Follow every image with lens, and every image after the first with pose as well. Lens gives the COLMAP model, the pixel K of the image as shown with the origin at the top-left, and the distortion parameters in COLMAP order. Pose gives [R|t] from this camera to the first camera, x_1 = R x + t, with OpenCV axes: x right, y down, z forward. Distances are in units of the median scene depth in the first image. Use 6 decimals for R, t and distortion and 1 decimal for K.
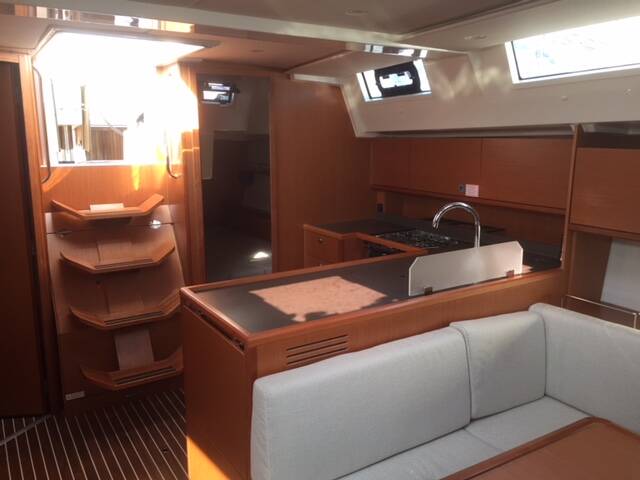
lens RADIAL K [[549.2, 0, 320.0], [0, 549.2, 240.0], [0, 0, 1]] dist [0.082274, -0.117973]
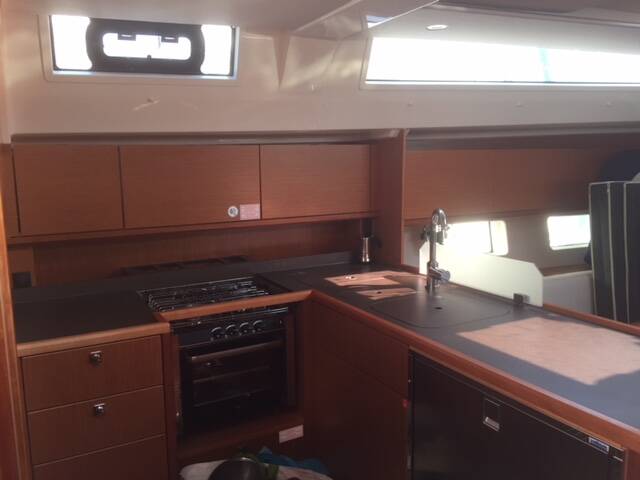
lens RADIAL K [[549.2, 0, 320.0], [0, 549.2, 240.0], [0, 0, 1]] dist [0.082274, -0.117973]
pose [[0.063040, -0.148379, 0.986919, -0.494689], [0.209931, 0.968733, 0.132235, -0.133839], [-0.975682, 0.198849, 0.092218, 0.844386]]
